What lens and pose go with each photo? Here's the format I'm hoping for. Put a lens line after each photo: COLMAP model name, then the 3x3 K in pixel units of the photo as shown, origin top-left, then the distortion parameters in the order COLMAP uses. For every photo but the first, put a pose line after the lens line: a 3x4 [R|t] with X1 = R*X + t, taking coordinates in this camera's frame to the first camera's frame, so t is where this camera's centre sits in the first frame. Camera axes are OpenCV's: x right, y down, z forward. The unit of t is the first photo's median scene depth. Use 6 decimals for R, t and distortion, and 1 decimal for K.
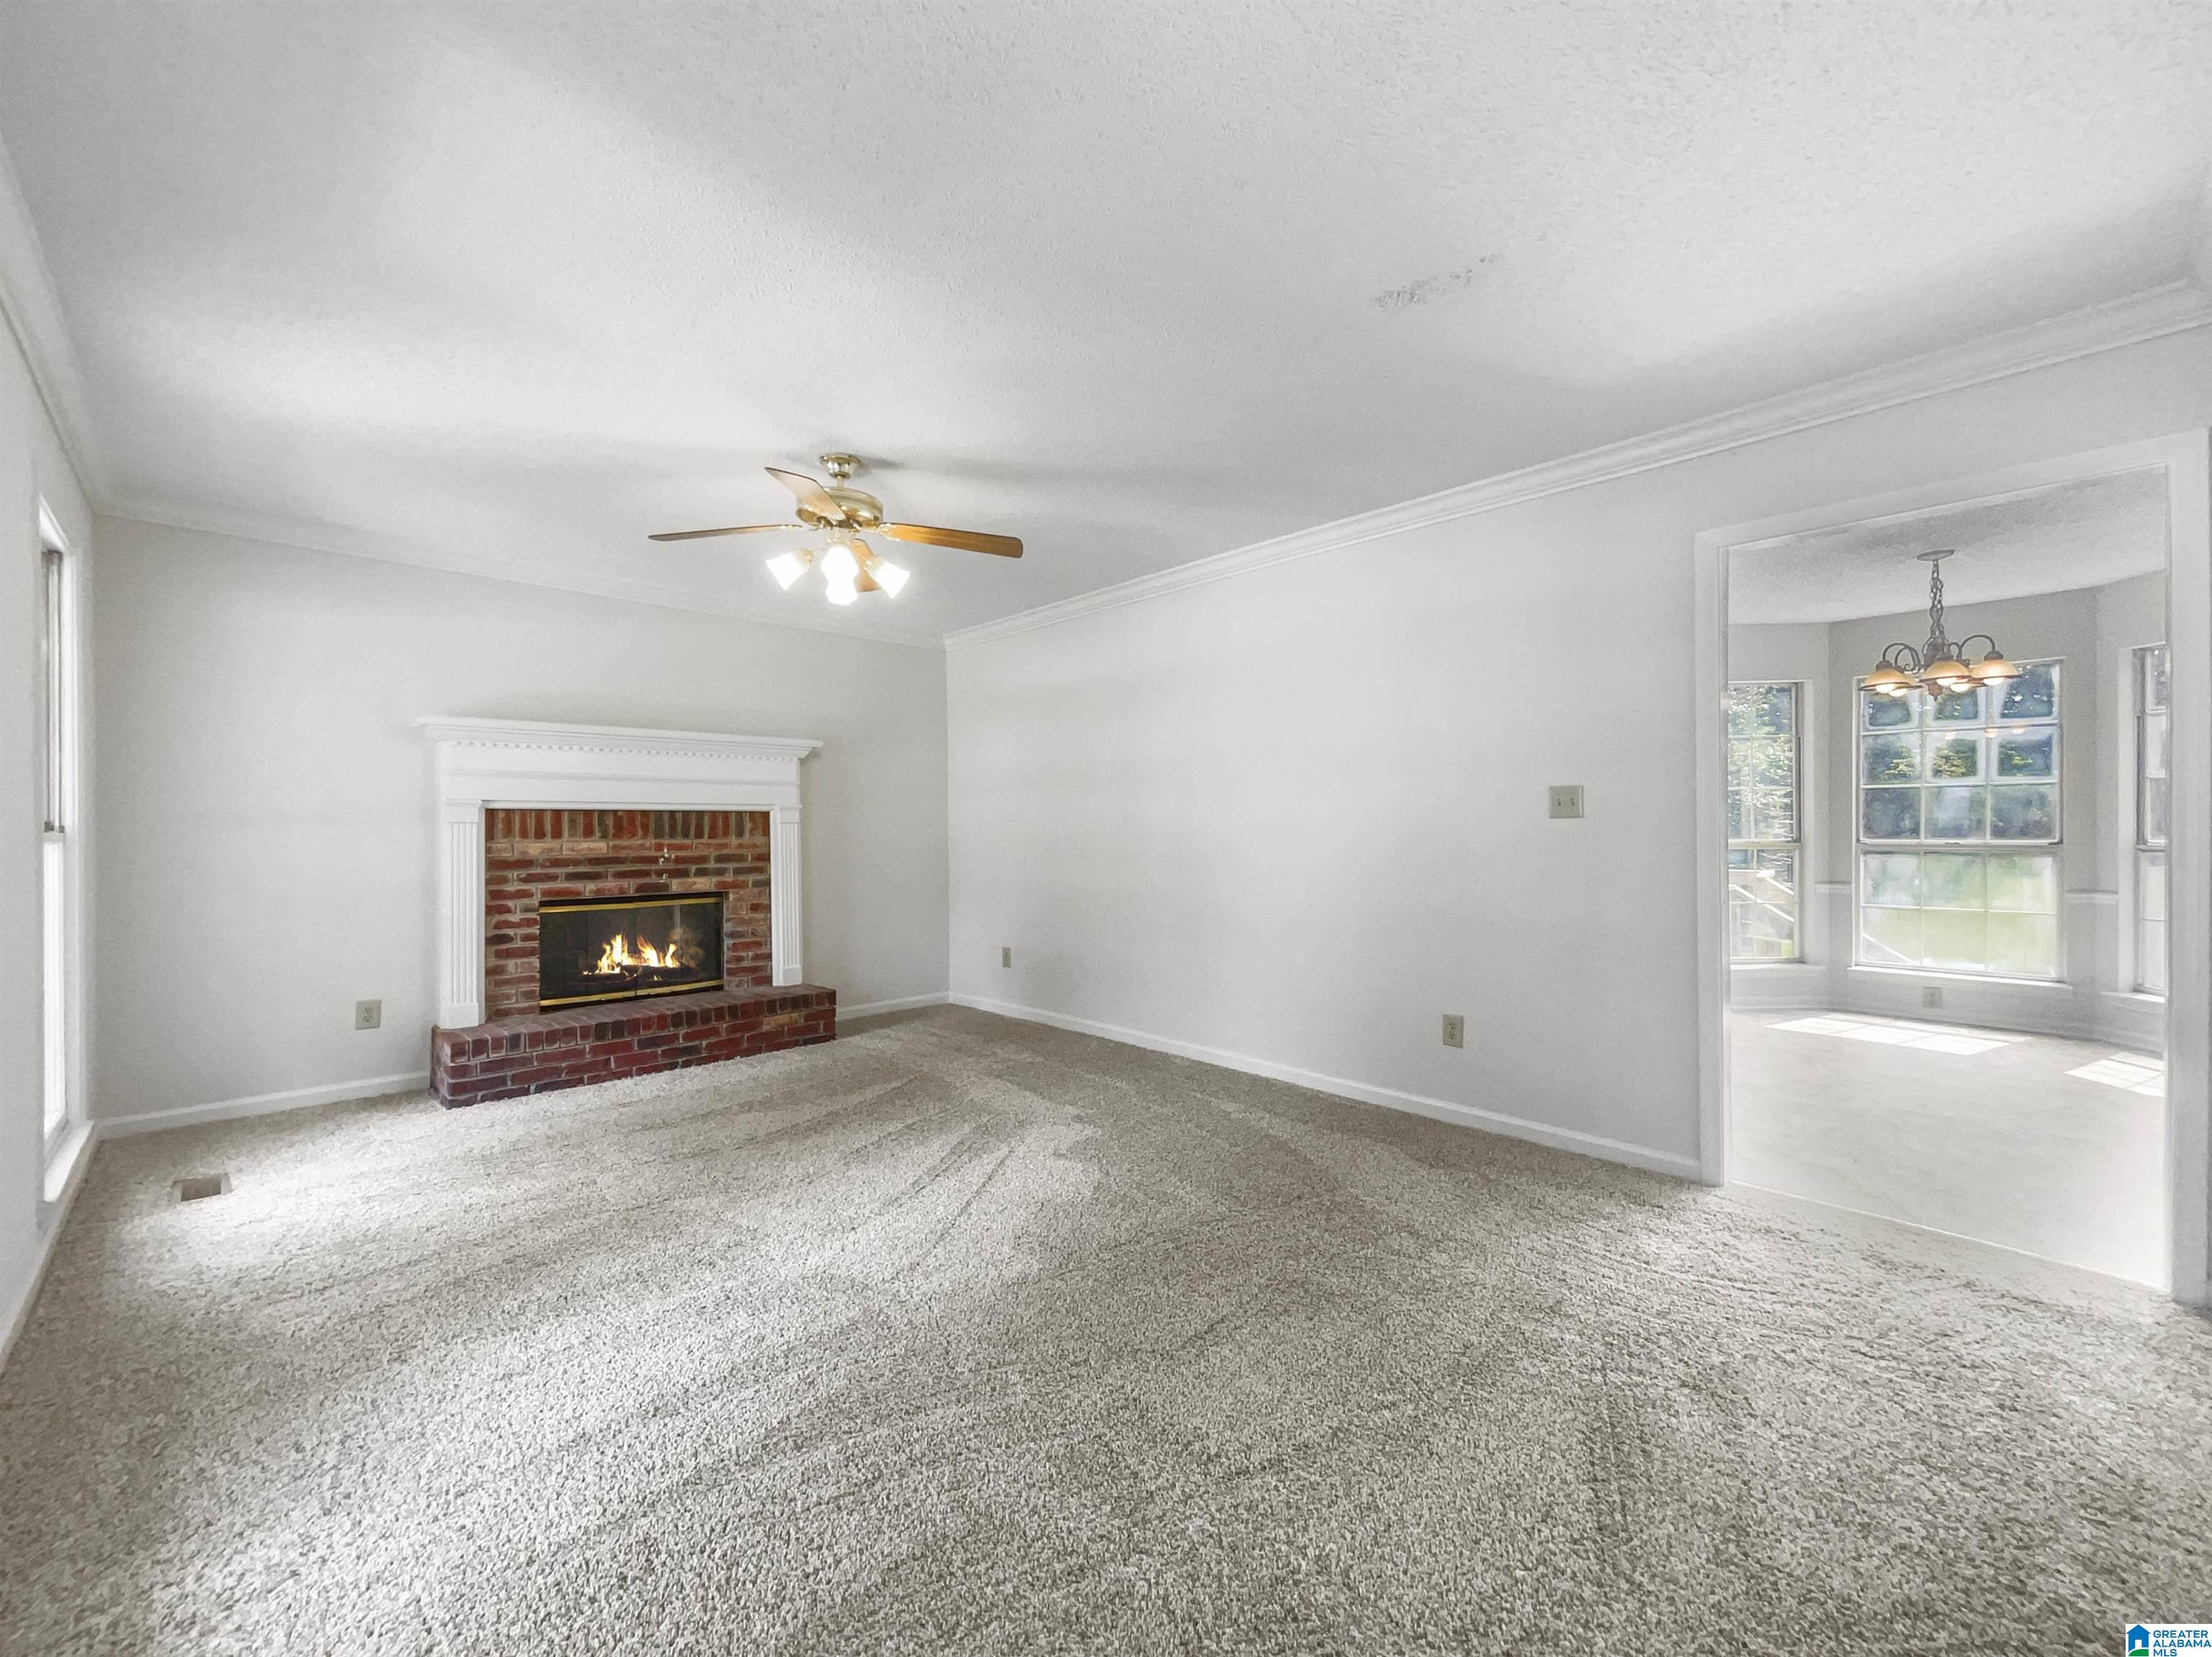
lens RADIAL K [[903.6, 0, 1106.0], [0, 903.6, 831.3], [0, 0, 1]] dist [-0.003400, -0.000813]
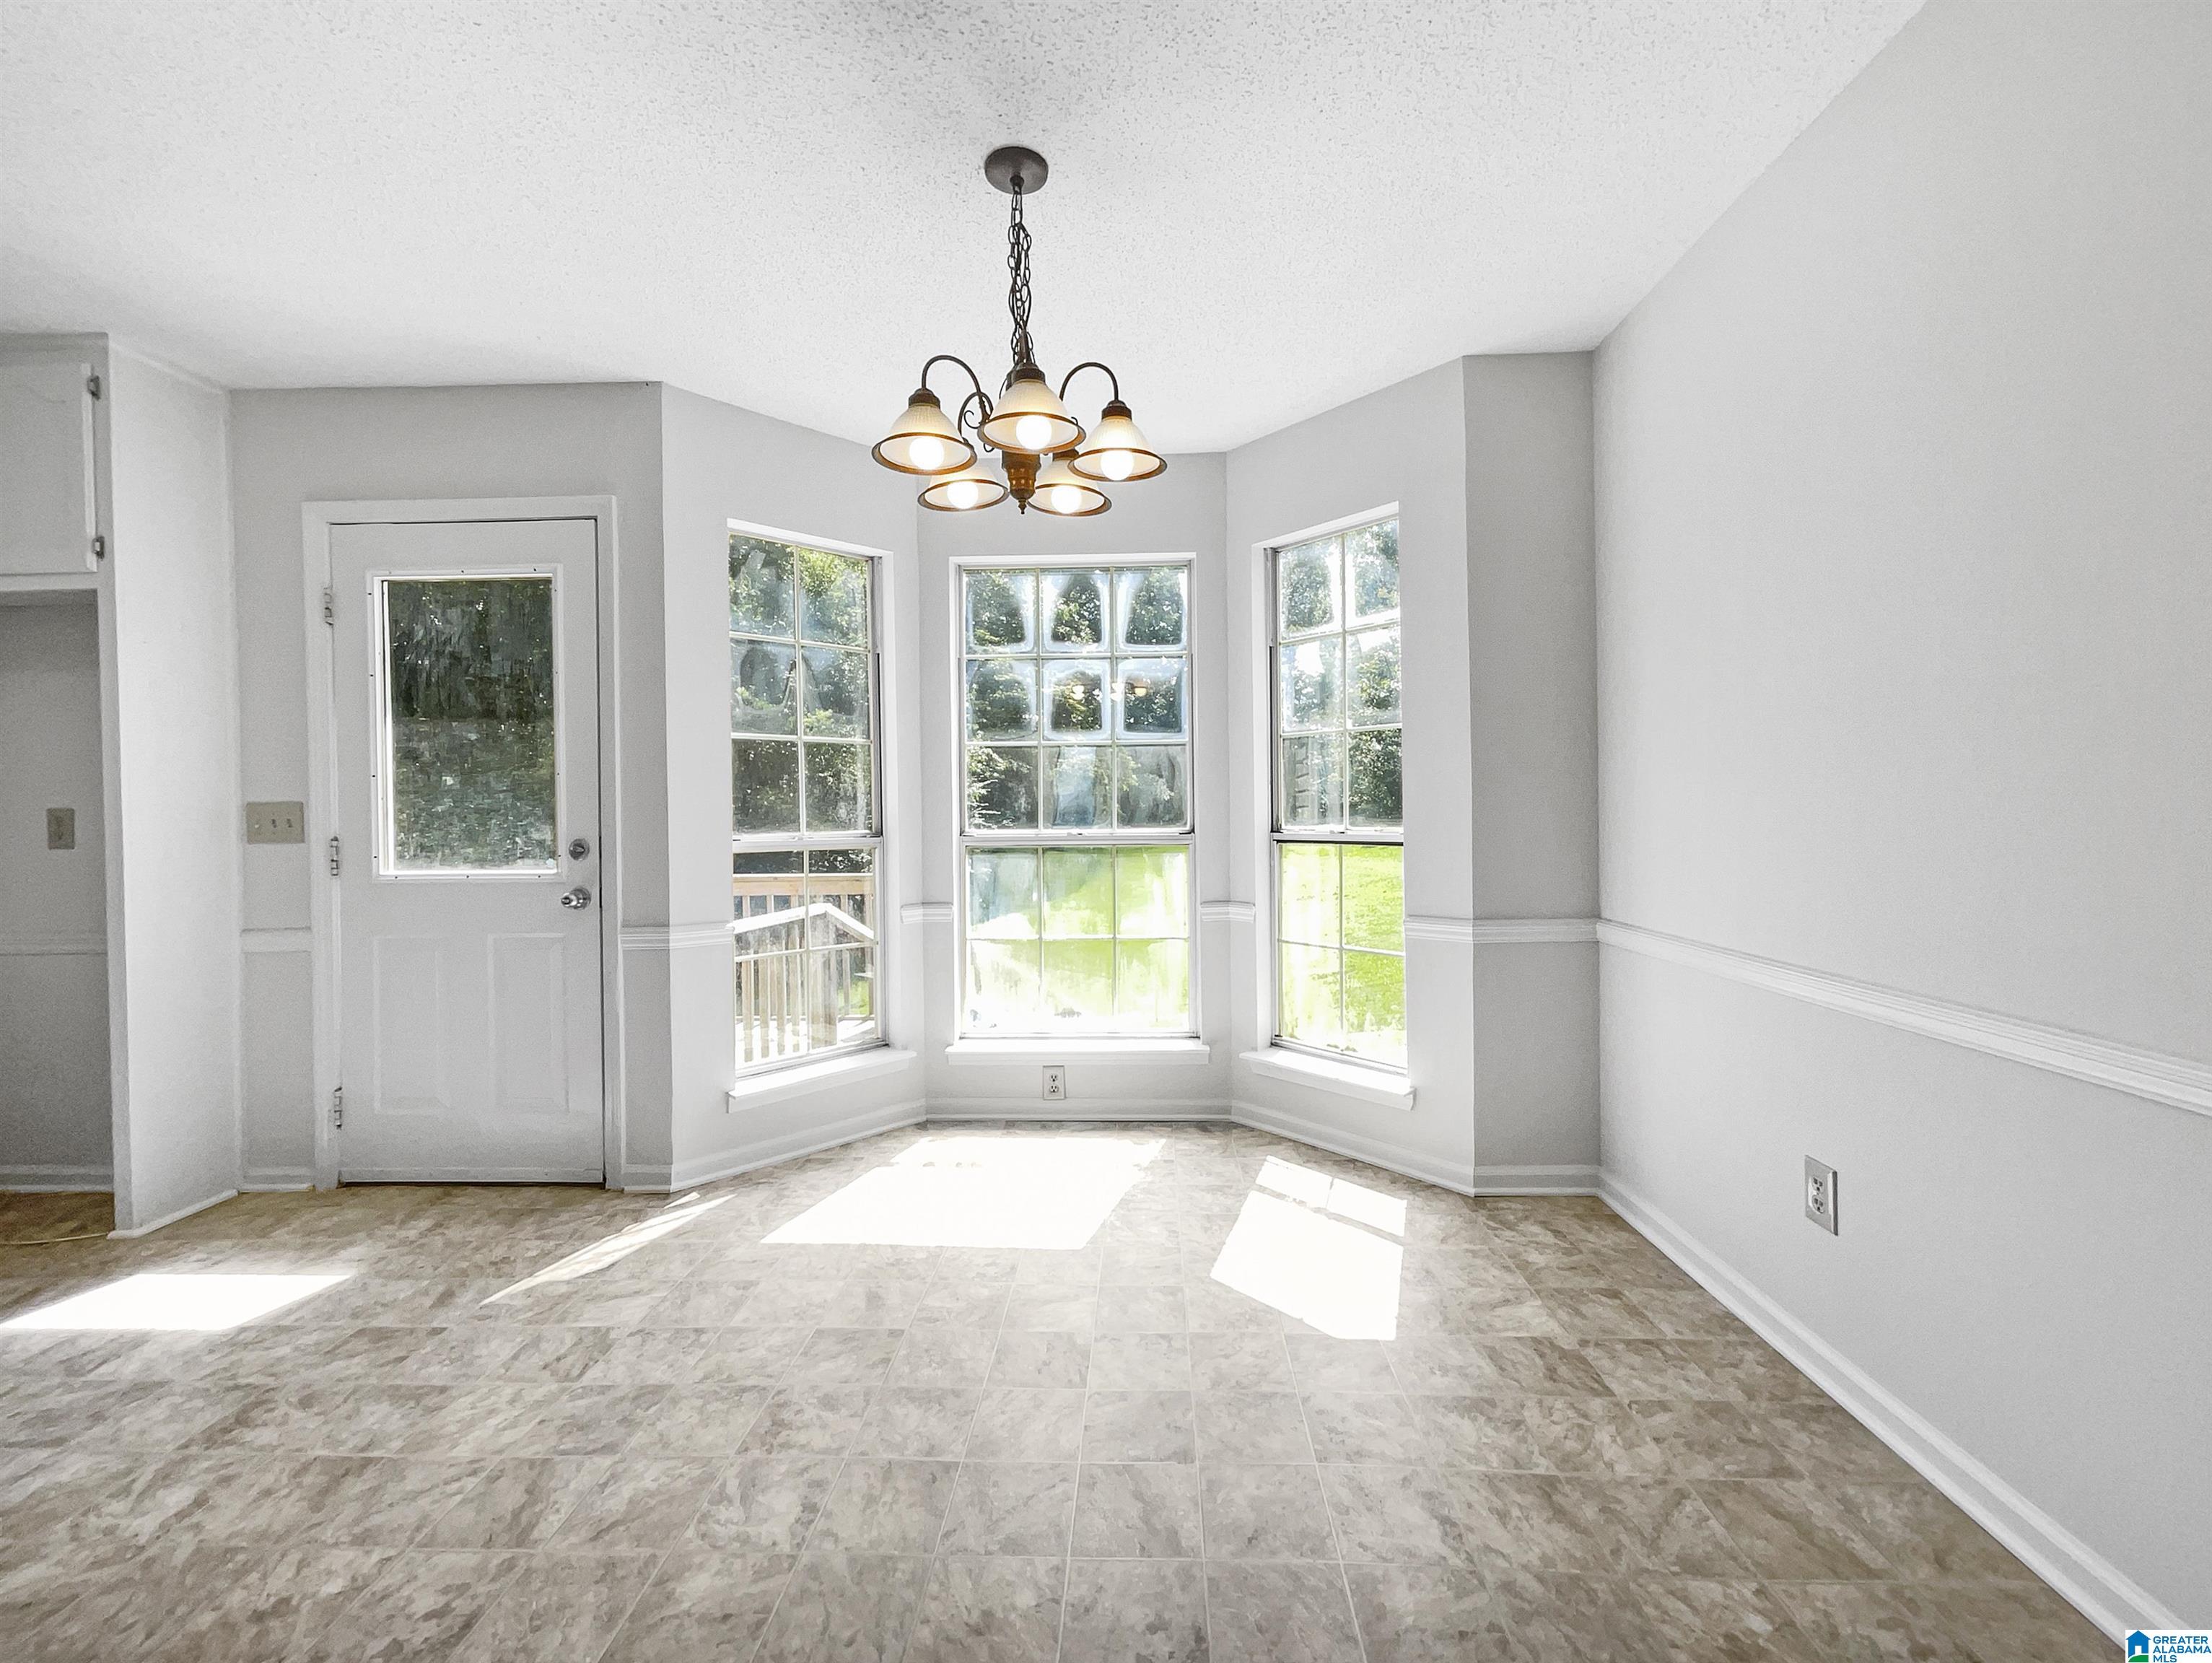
lens RADIAL K [[903.6, 0, 1108.7], [0, 903.6, 819.6], [0, 0, 1]] dist [-0.003400, -0.000813]
pose [[0.724948, -0.019155, 0.688537, 0.513295], [0.013074, 0.999816, 0.014050, -0.005936], [-0.688679, -0.001183, 0.725065, 0.515386]]
